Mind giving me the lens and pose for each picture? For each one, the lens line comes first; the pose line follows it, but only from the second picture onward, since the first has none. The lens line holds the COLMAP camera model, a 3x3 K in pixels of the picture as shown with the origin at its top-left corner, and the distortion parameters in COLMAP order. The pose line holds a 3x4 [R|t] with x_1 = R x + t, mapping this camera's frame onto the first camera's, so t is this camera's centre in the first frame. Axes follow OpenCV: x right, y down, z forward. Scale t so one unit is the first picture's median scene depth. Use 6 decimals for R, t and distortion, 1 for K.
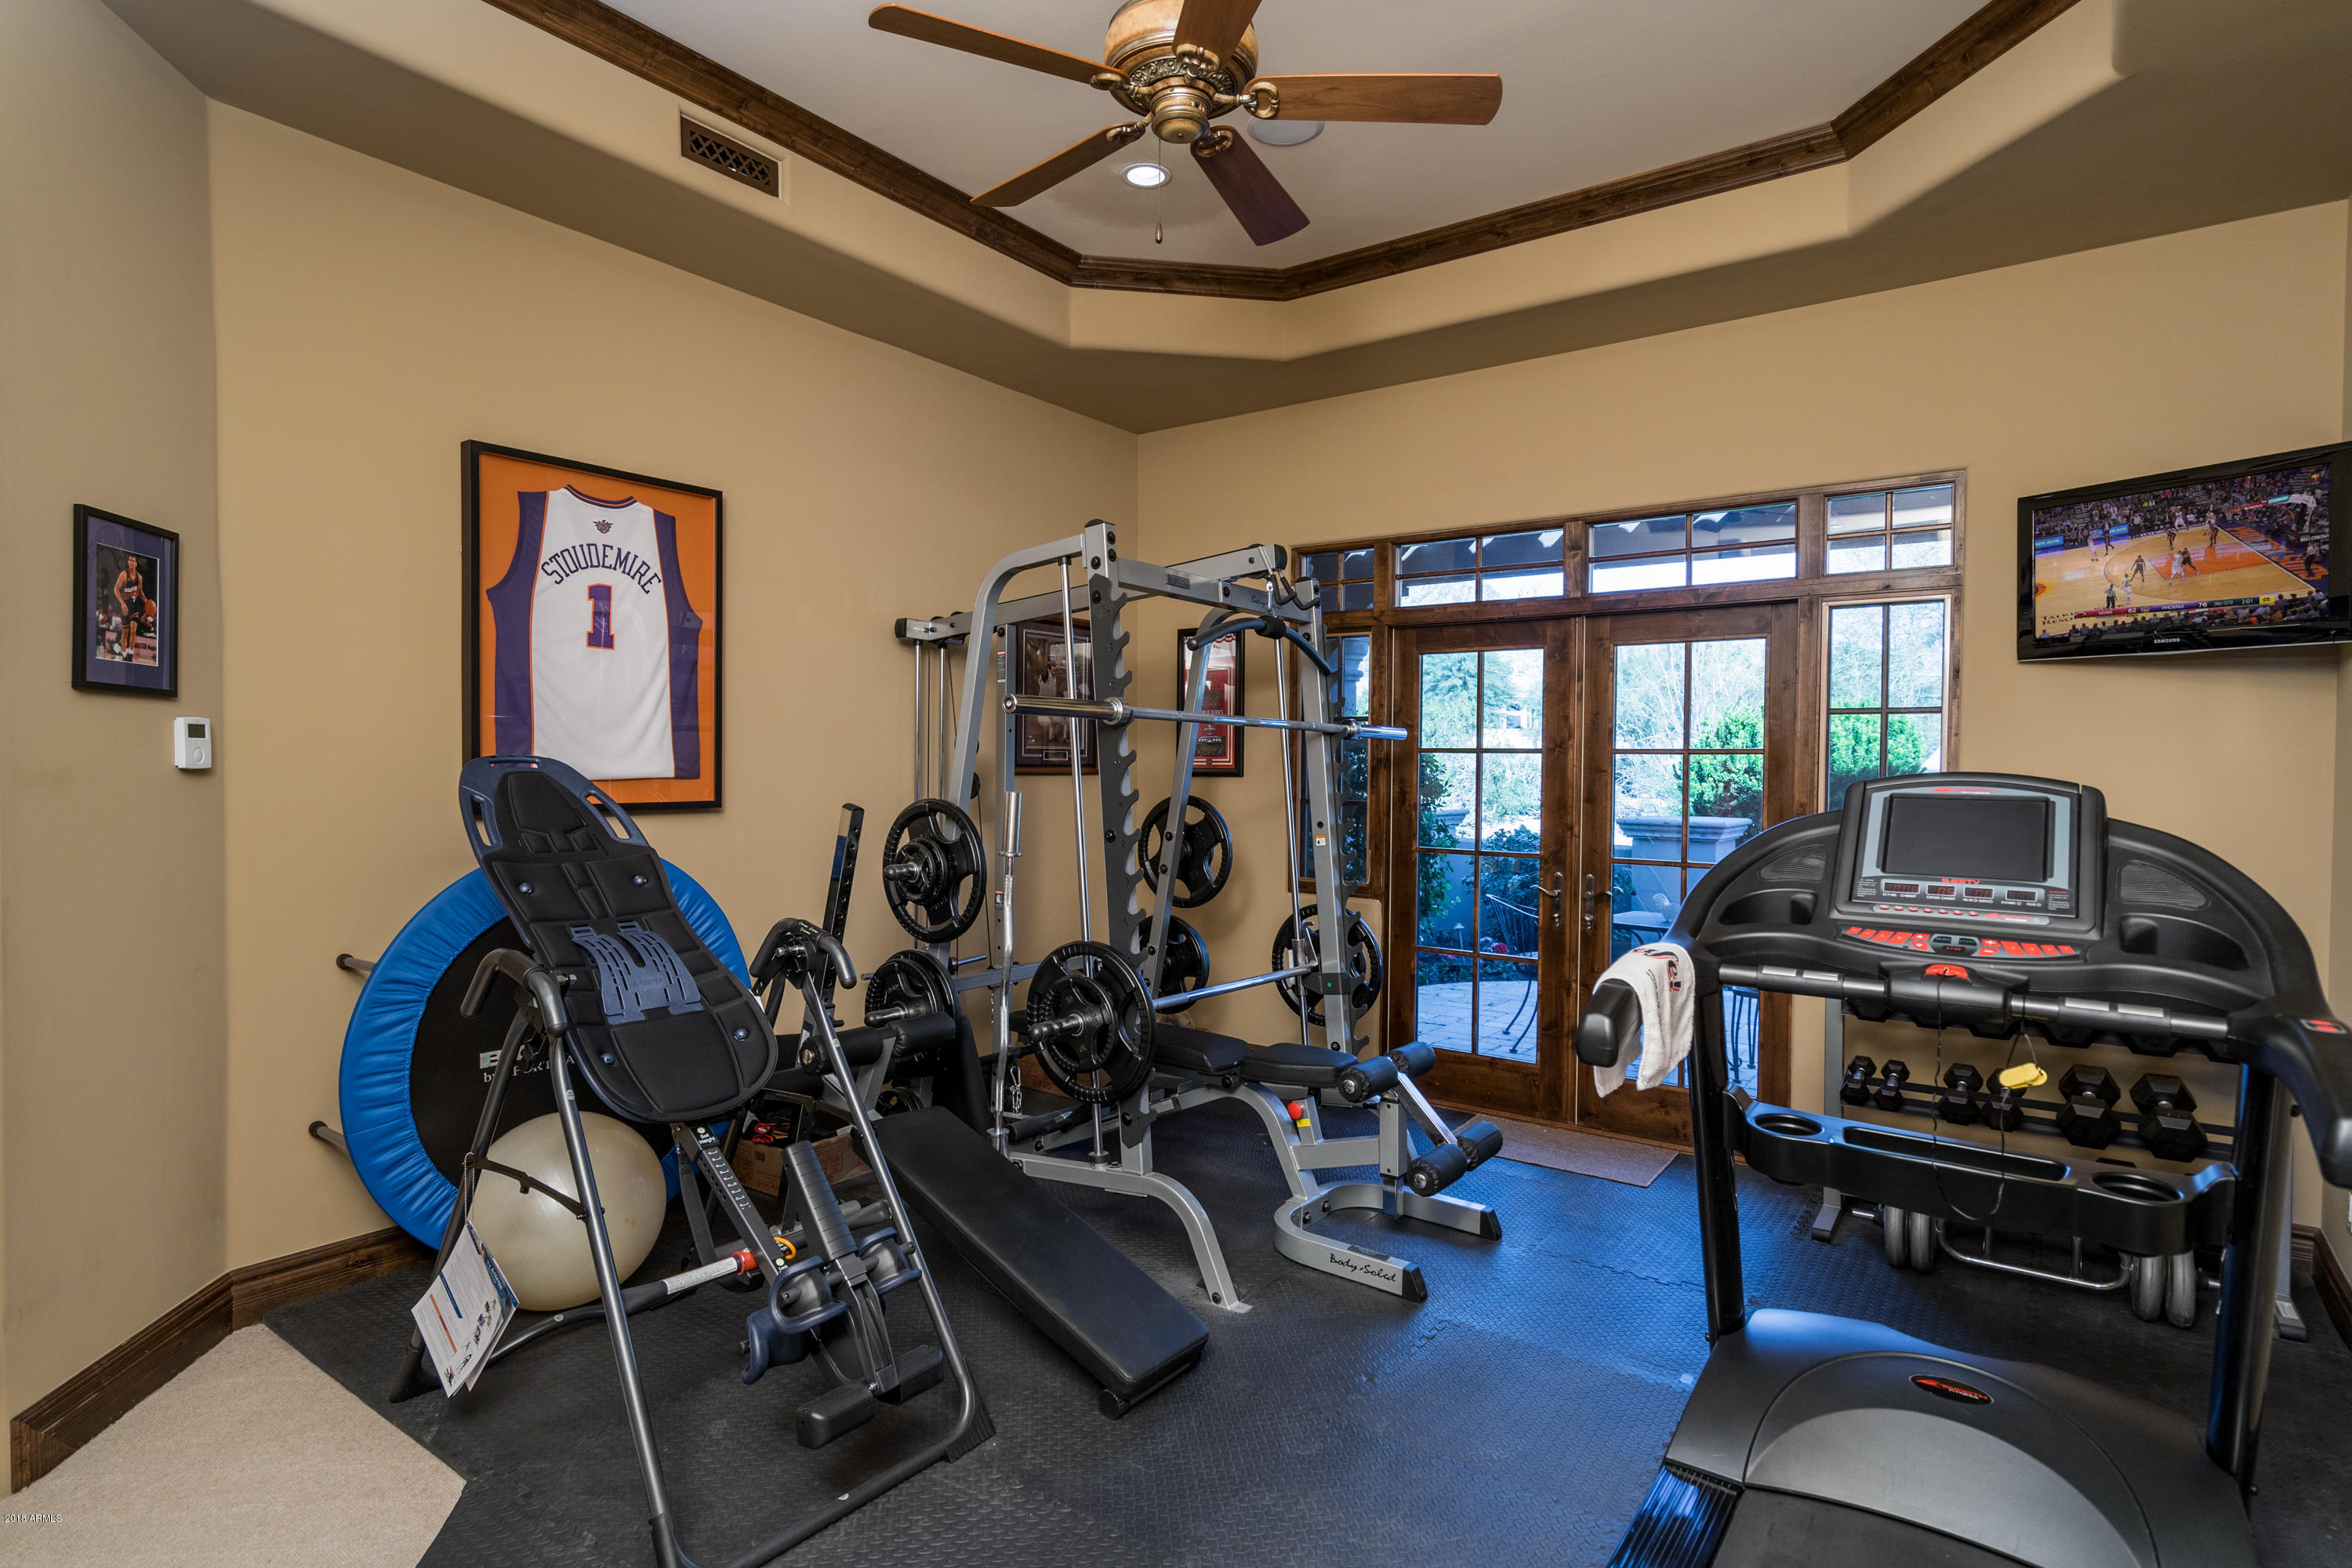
lens RADIAL K [[1213.7, 0, 1175.1], [0, 1213.7, 777.1], [0, 0, 1]] dist [0.002162, 0.000914]
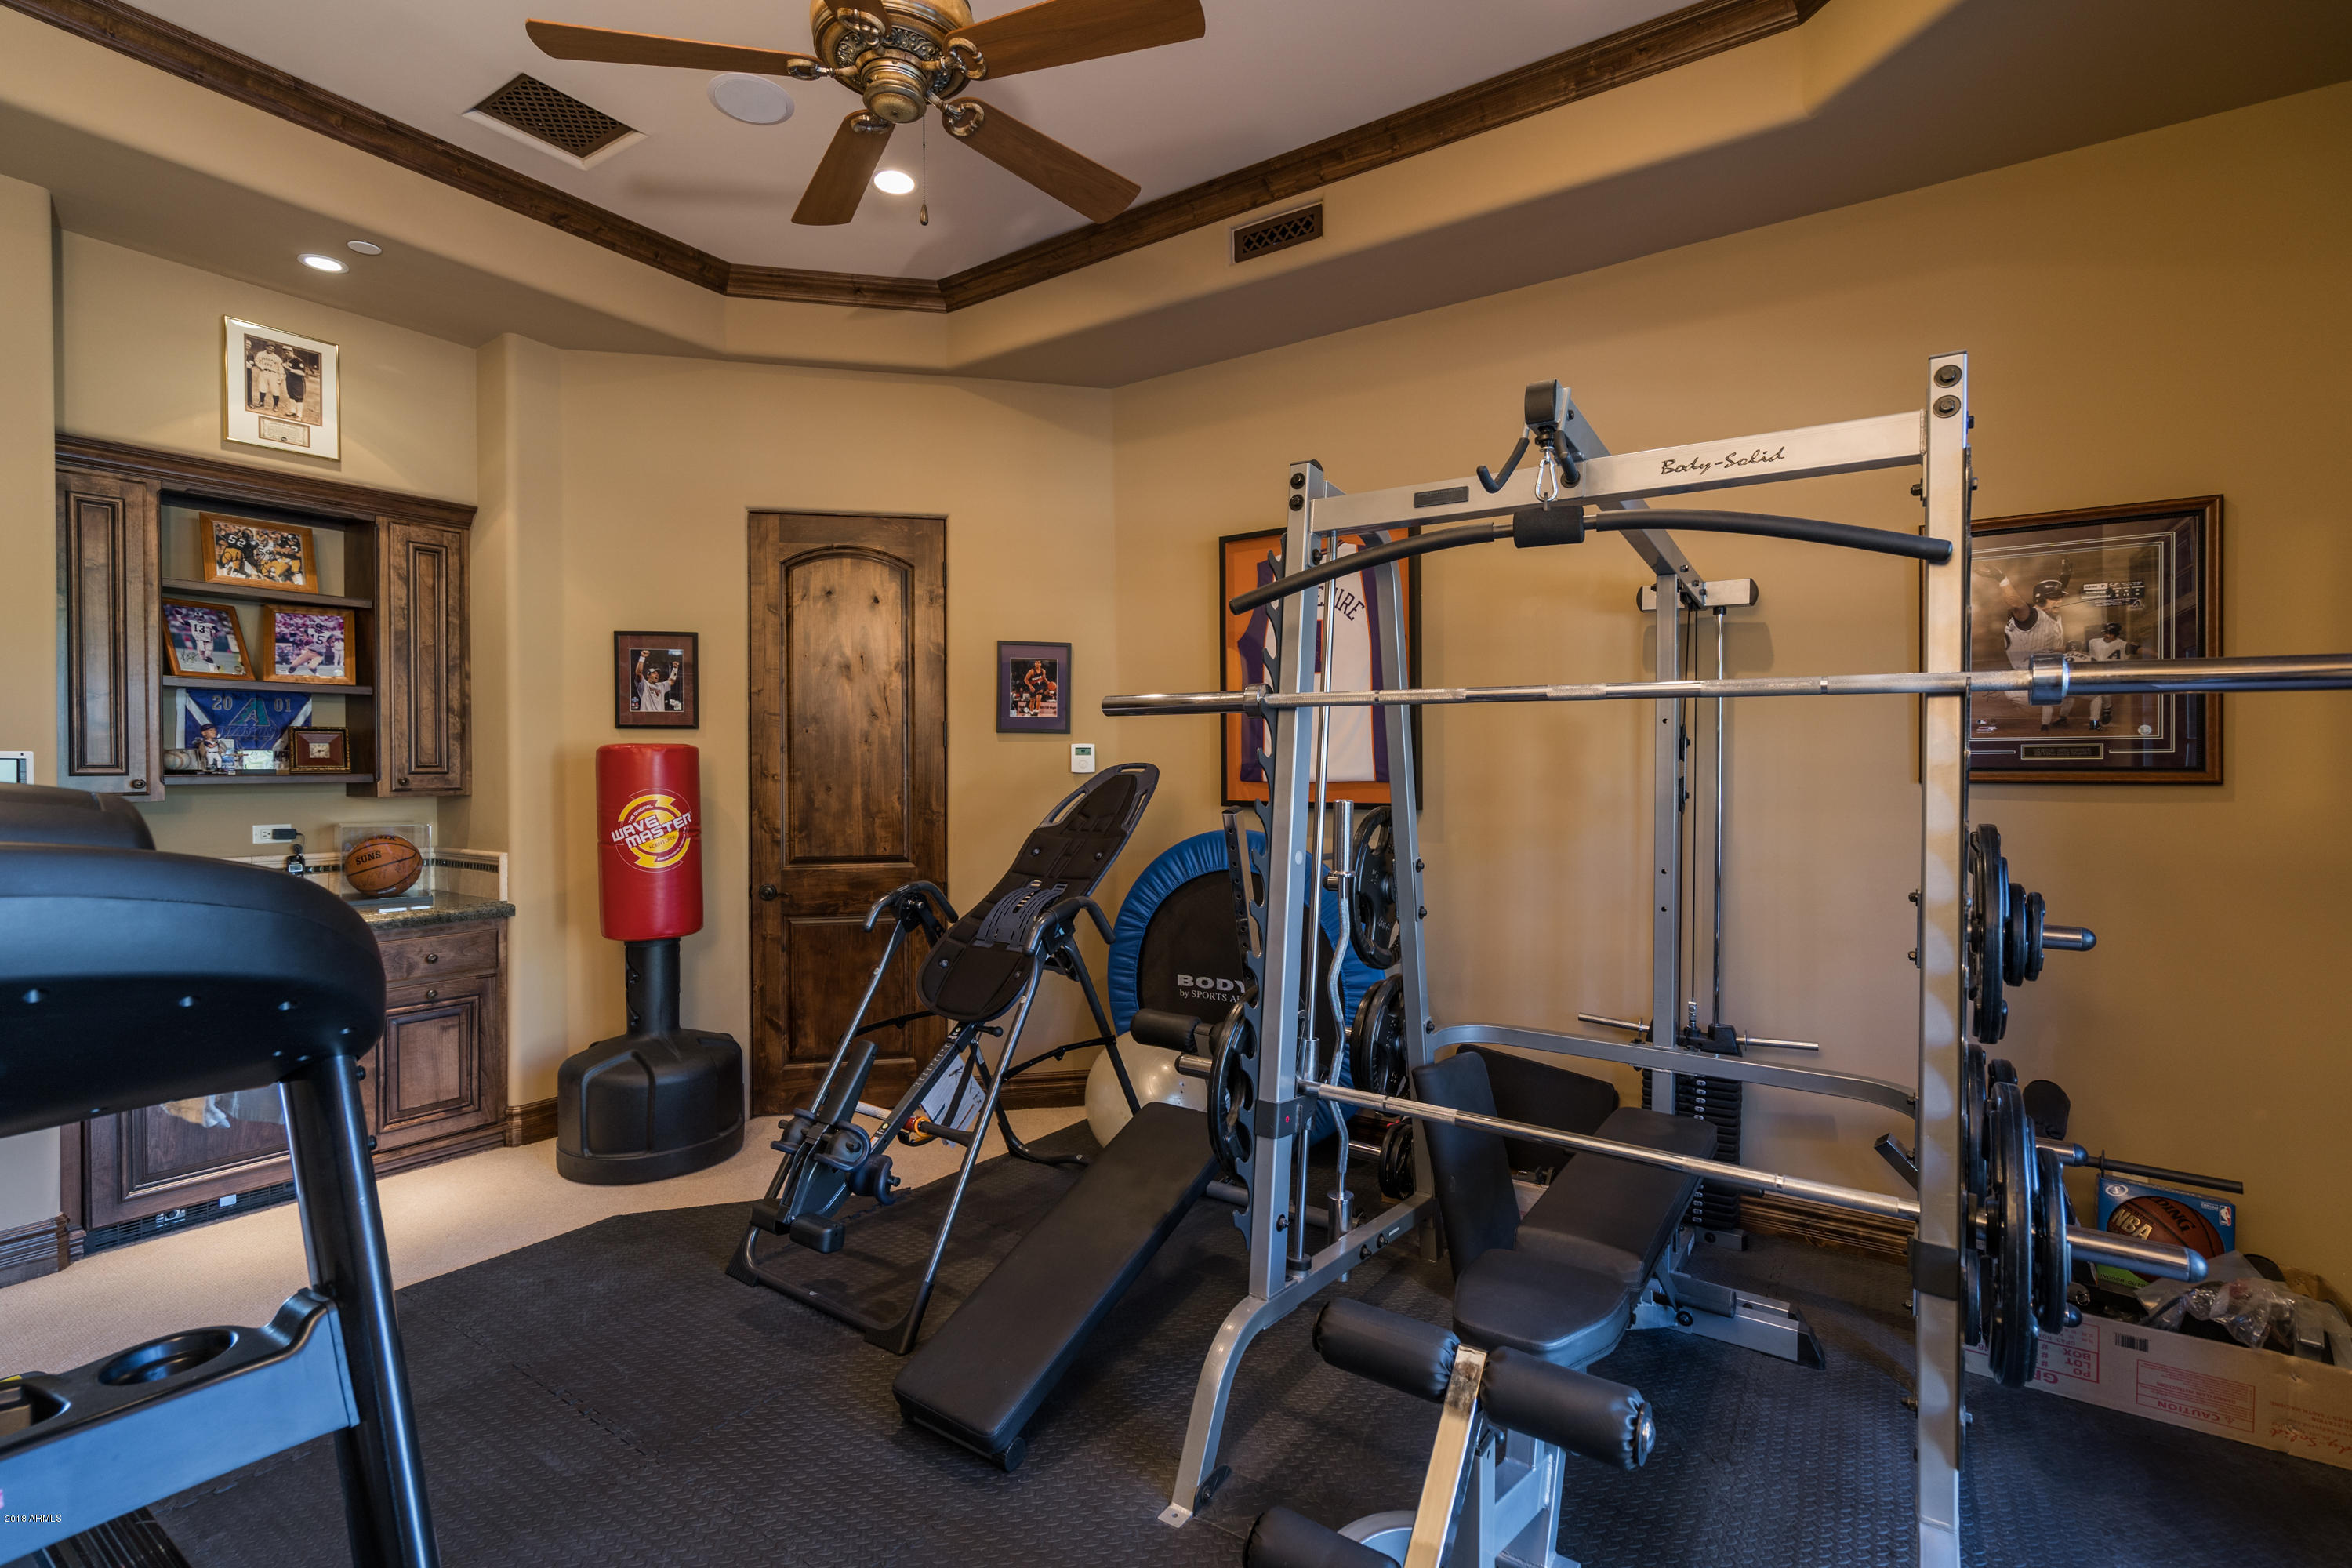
lens RADIAL K [[1077.8, 0, 1175.5], [0, 1077.8, 775.1], [0, 0, 1]] dist [-0.009097, 0.001160]
pose [[0.026463, 0.000451, -0.999650, 0.767450], [-0.008987, 0.999960, 0.000213, -0.003521], [0.999609, 0.008978, 0.026466, 1.066088]]
